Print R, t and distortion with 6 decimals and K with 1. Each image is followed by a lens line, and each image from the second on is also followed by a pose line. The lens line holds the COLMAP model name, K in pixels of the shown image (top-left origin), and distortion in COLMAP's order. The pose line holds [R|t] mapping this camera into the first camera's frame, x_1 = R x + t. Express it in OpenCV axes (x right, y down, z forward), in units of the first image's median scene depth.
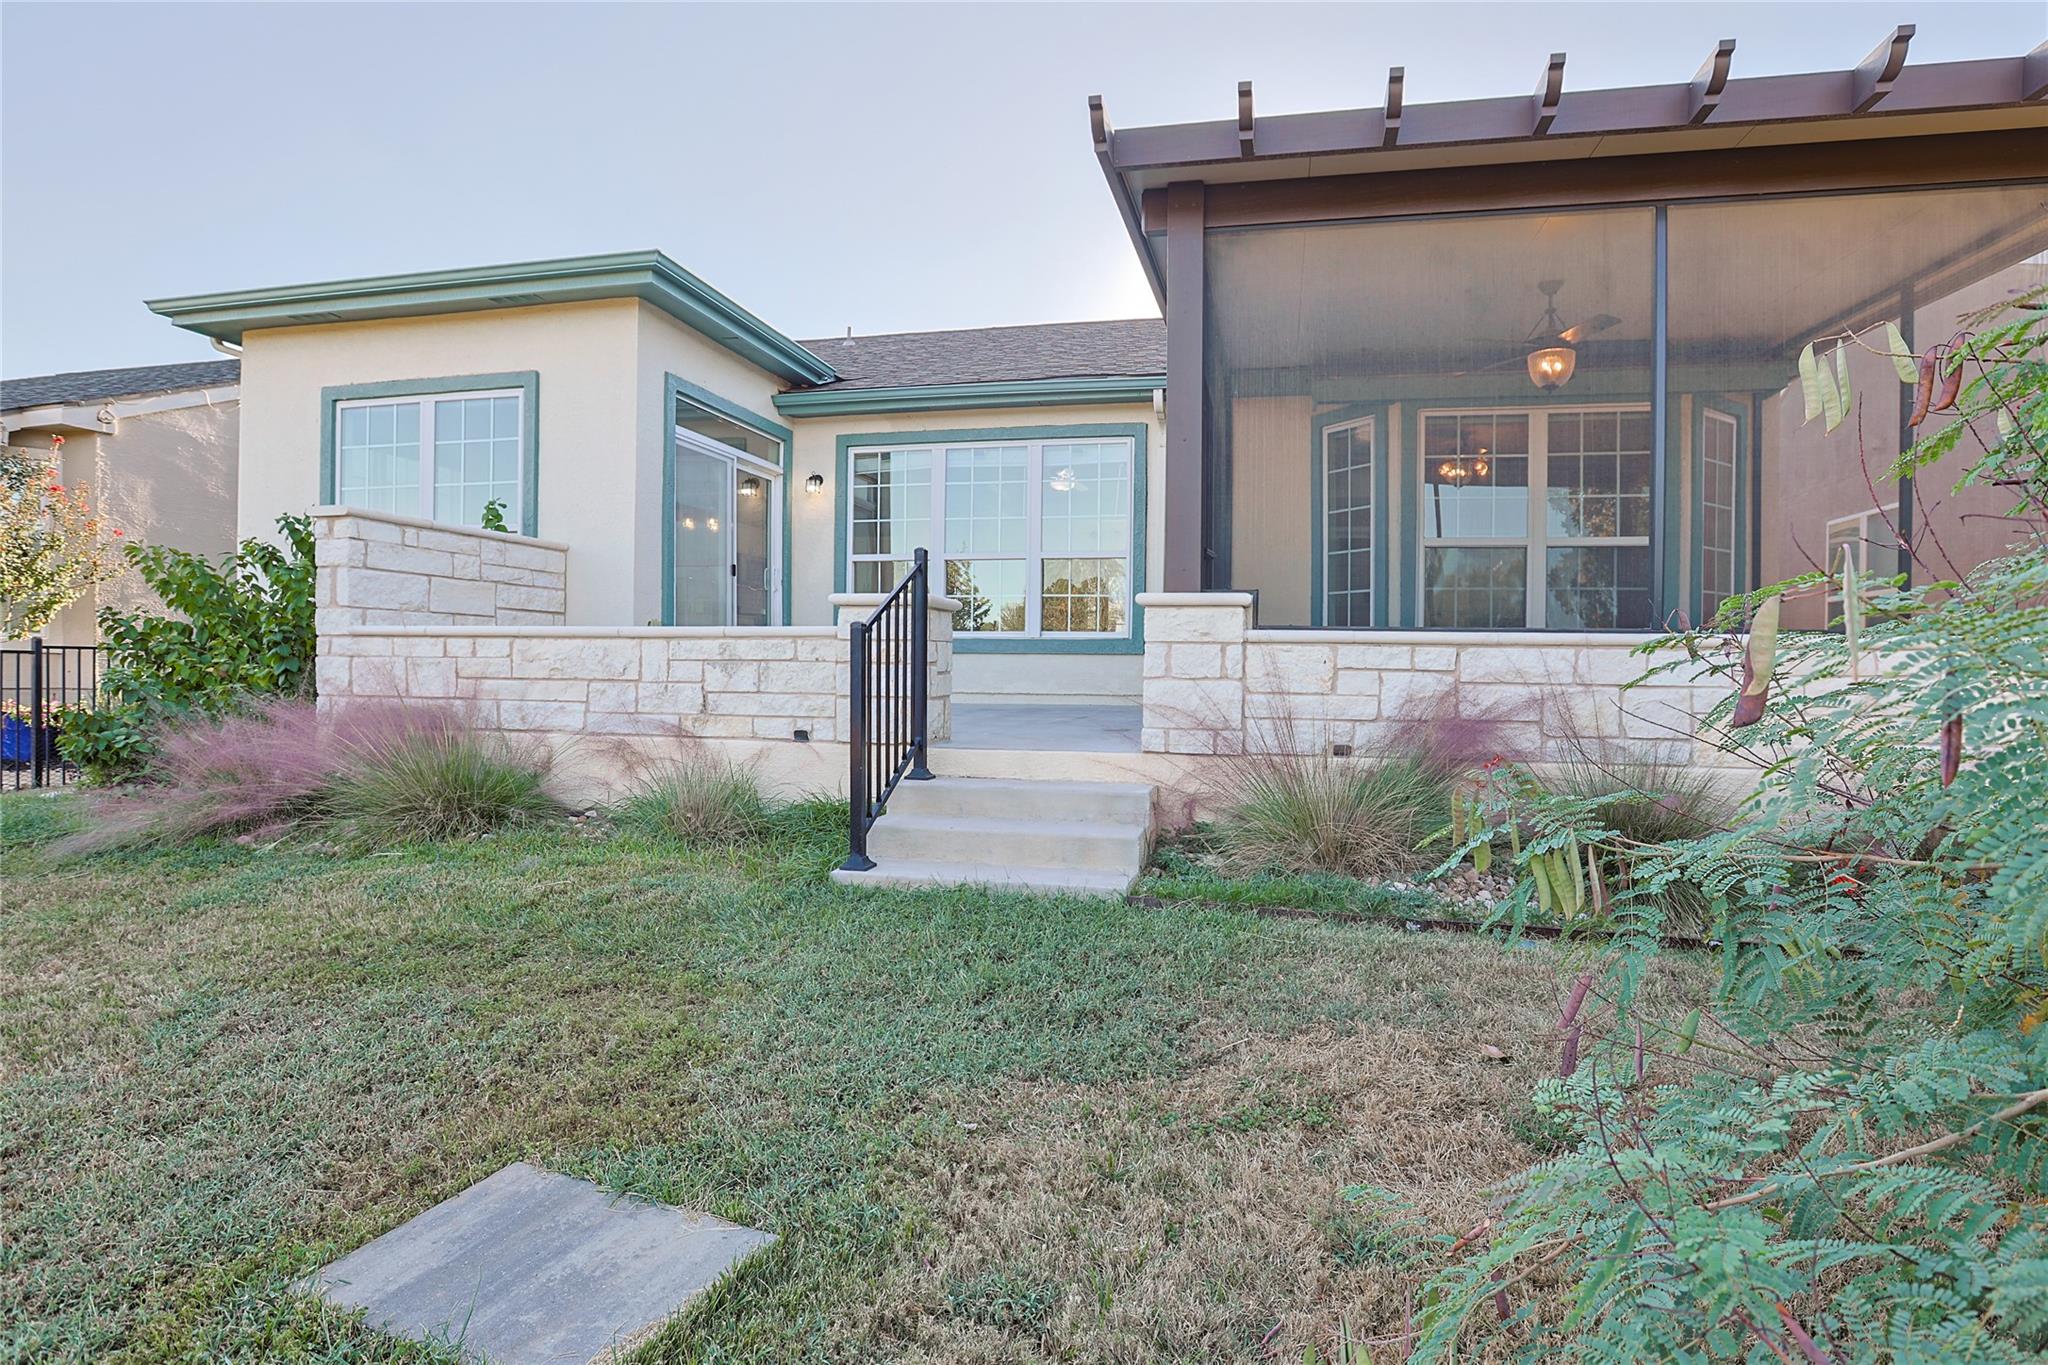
lens RADIAL K [[1003.7, 0, 1023.6], [0, 1003.7, 688.8], [0, 0, 1]] dist [-0.059649, 0.022602]
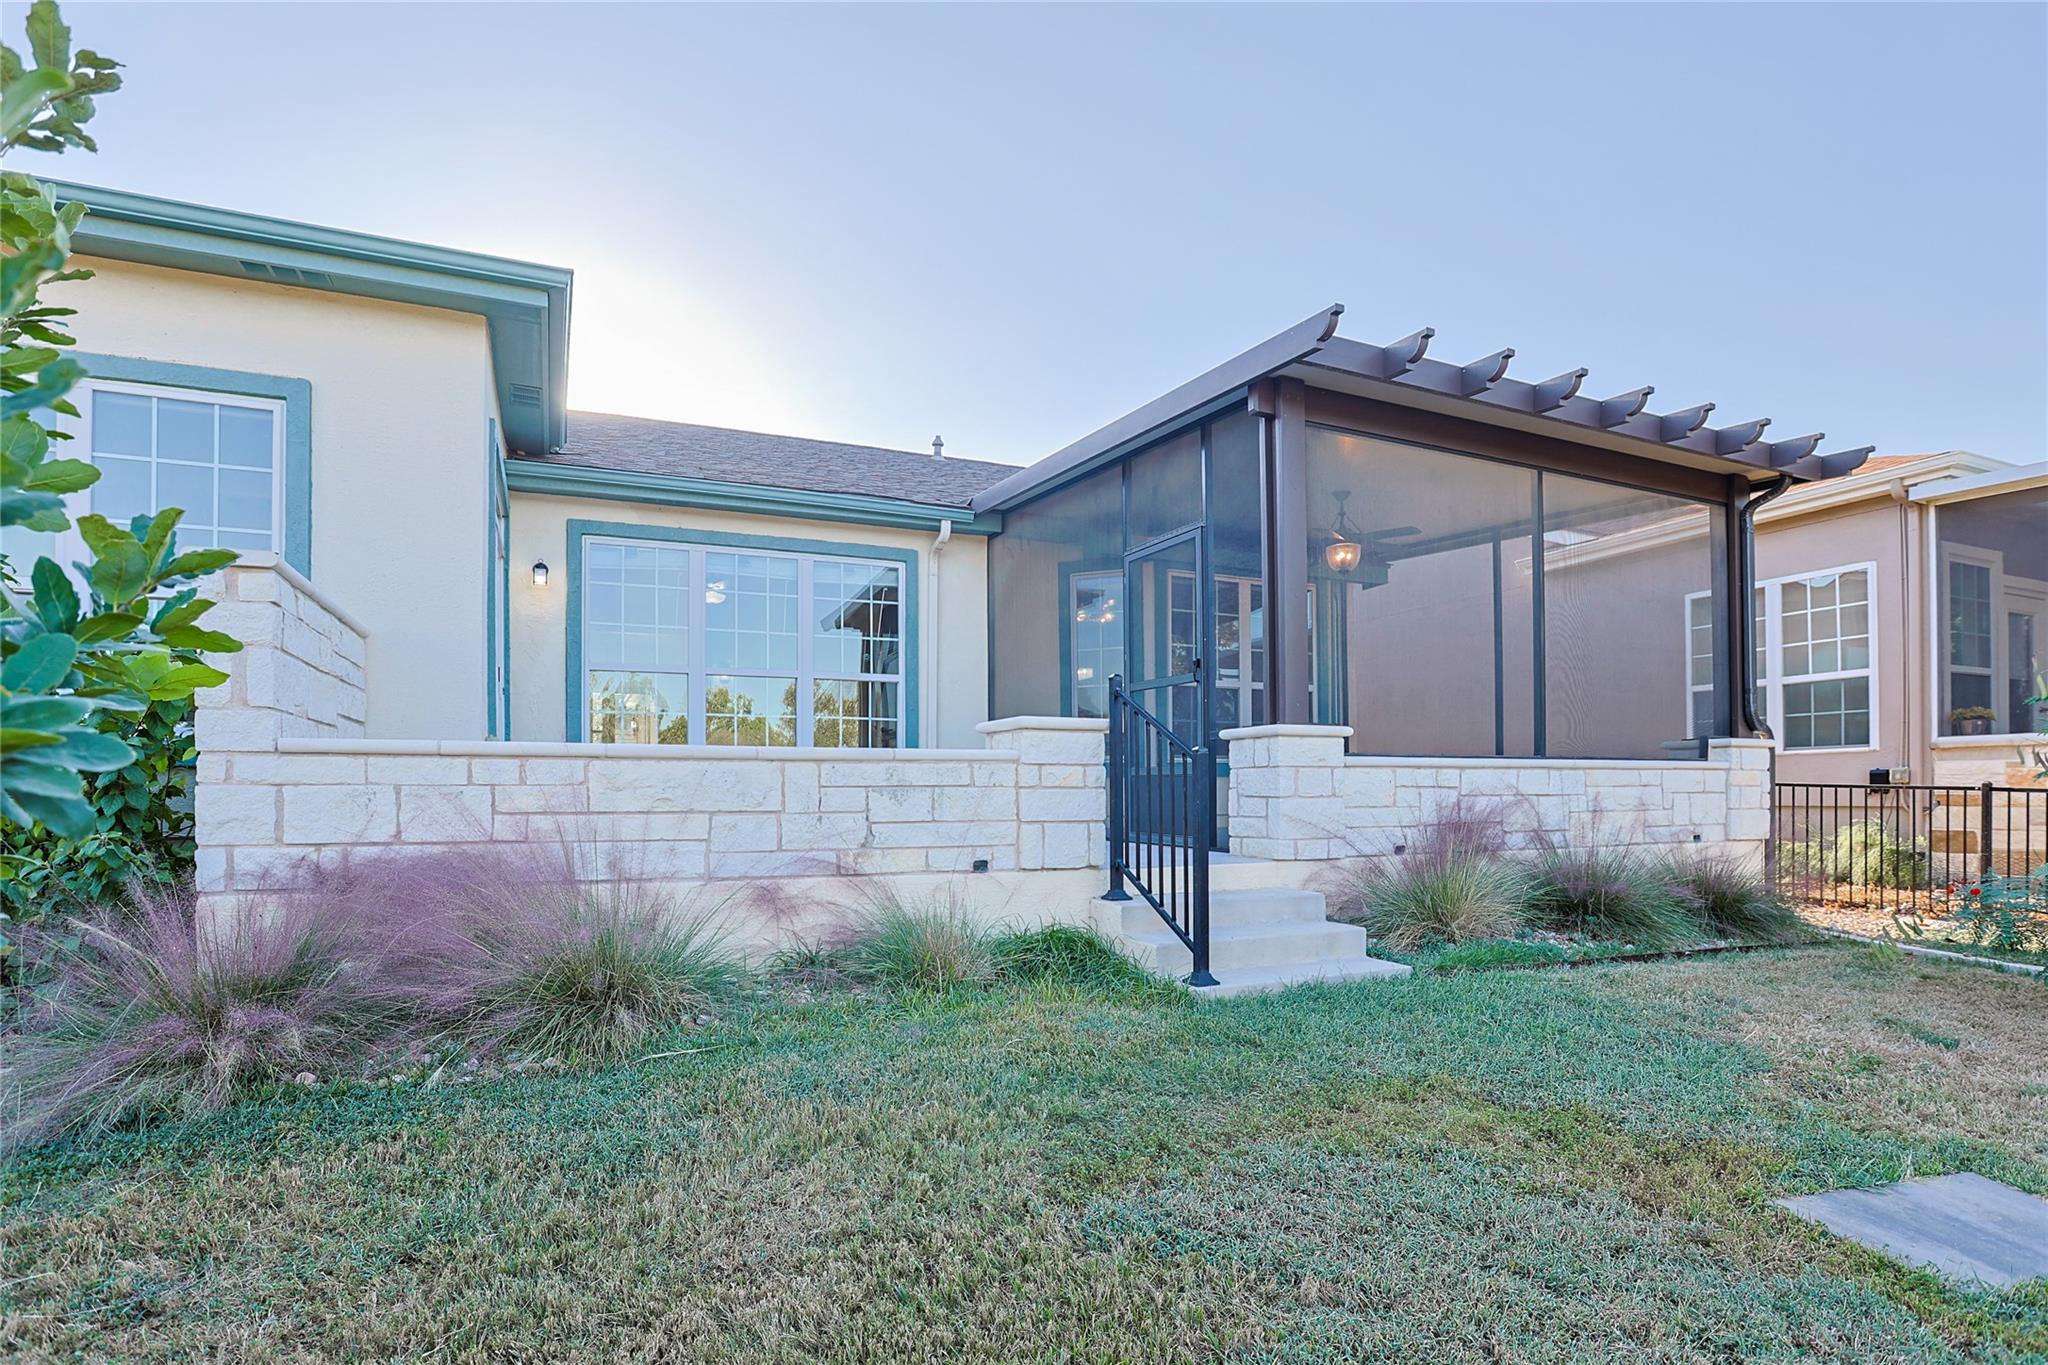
lens RADIAL K [[1019.5, 0, 1021.4], [0, 1019.5, 786.0], [0, 0, 1]] dist [-0.051580, 0.024097]
pose [[0.813937, -0.010457, 0.580859, -0.722969], [0.026542, 0.999463, -0.019199, -0.008060], [-0.580347, 0.031044, 0.813778, 0.194967]]
